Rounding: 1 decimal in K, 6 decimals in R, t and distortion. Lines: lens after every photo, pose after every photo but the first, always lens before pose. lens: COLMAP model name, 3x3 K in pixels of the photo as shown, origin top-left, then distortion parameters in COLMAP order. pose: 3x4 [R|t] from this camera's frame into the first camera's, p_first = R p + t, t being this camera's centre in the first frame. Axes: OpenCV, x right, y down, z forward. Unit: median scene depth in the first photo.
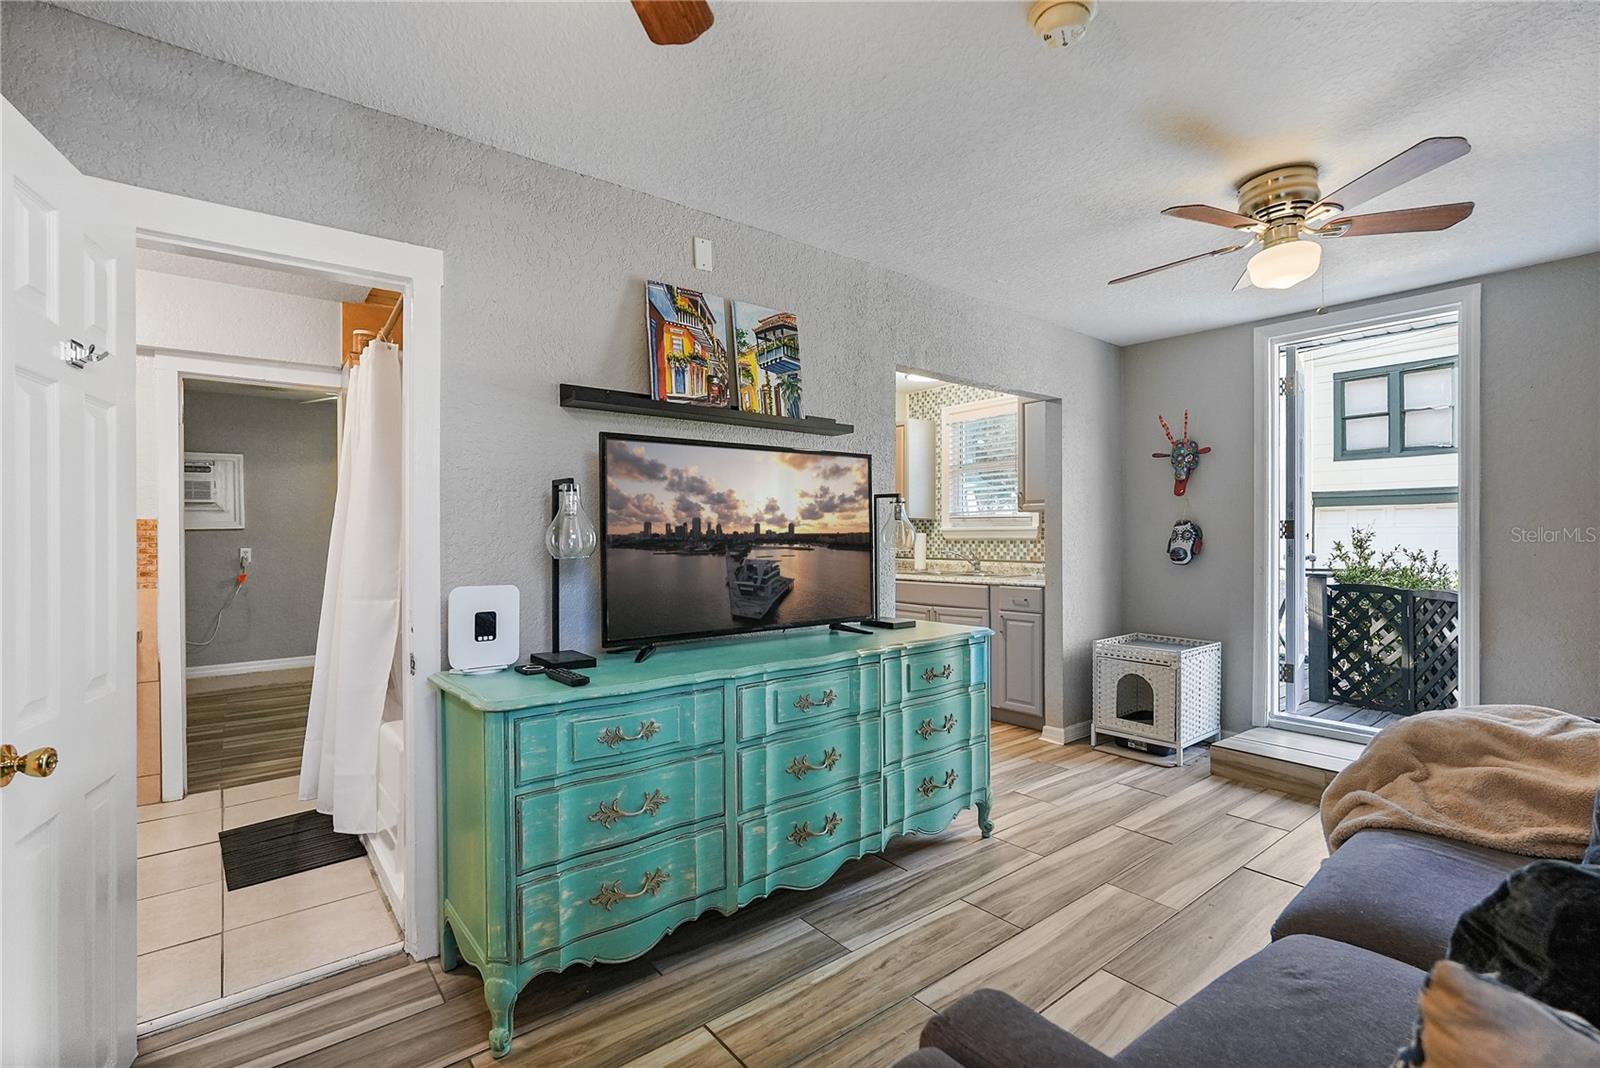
lens RADIAL K [[720.9, 0, 799.1], [0, 720.9, 539.7], [0, 0, 1]] dist [-0.004255, 0.002321]
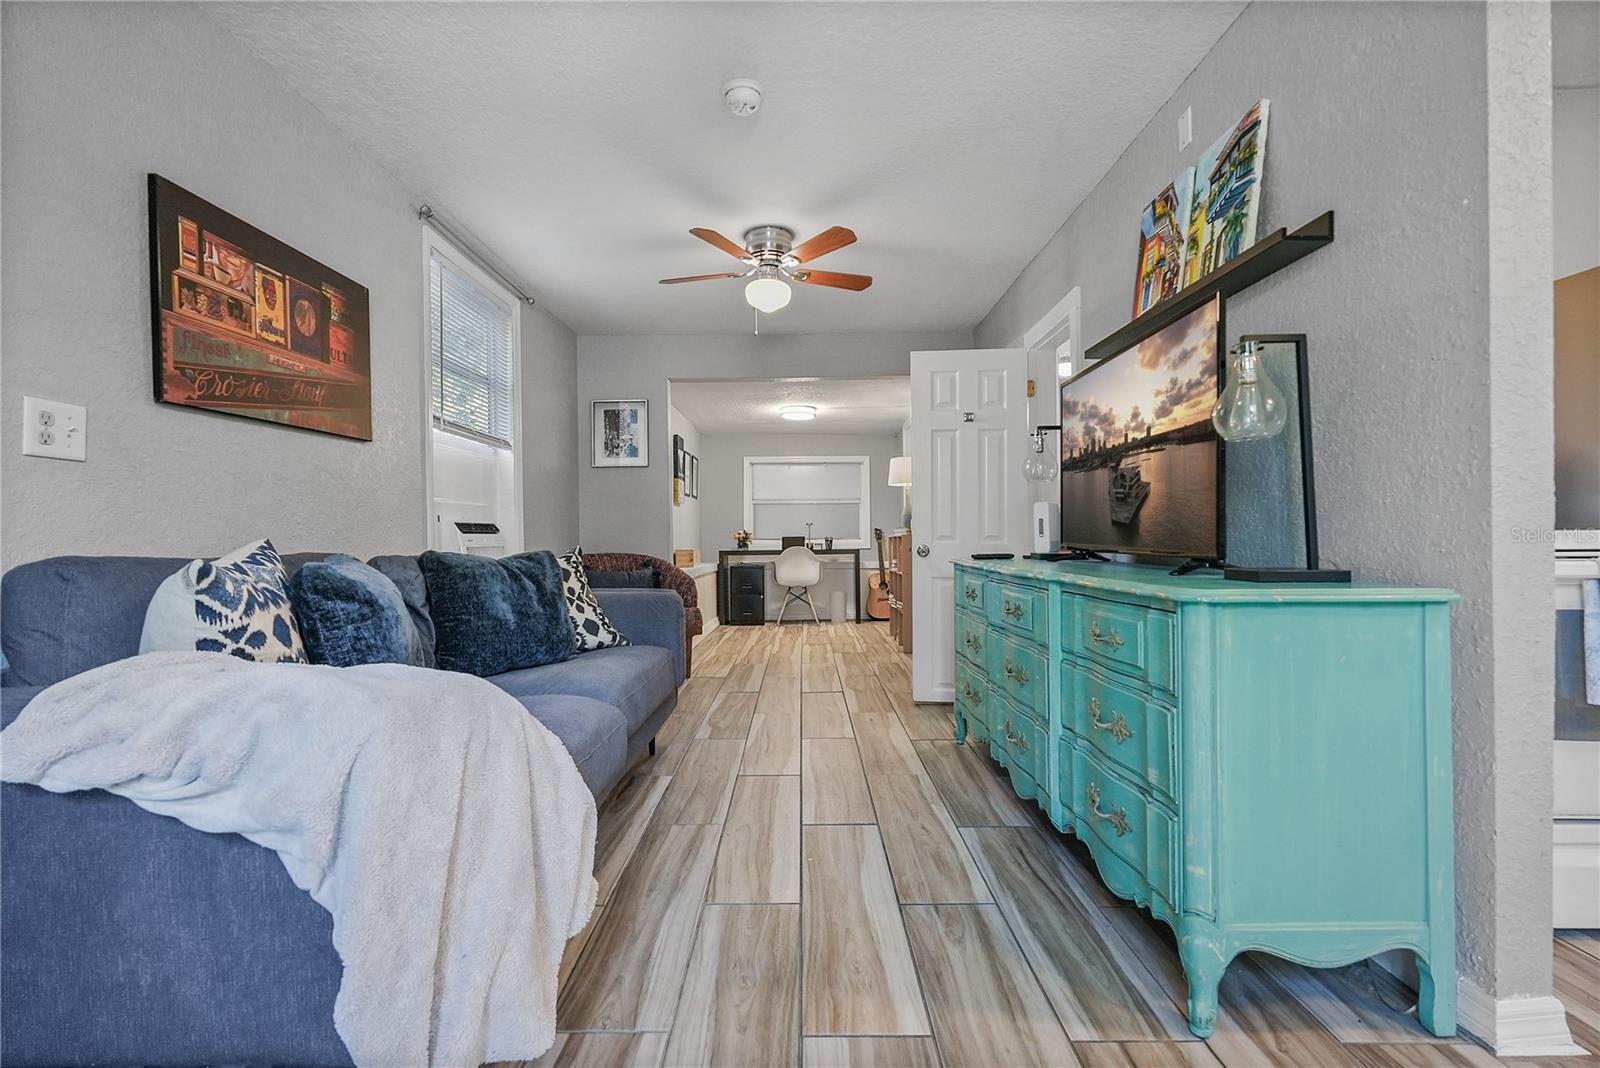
lens RADIAL K [[720.9, 0, 798.1], [0, 720.9, 531.4], [0, 0, 1]] dist [-0.004255, 0.002321]
pose [[-0.627501, 0.009292, -0.778560, 0.885834], [0.010332, 0.999940, 0.003607, 0.088696], [0.778547, -0.005781, -0.627559, 1.227618]]
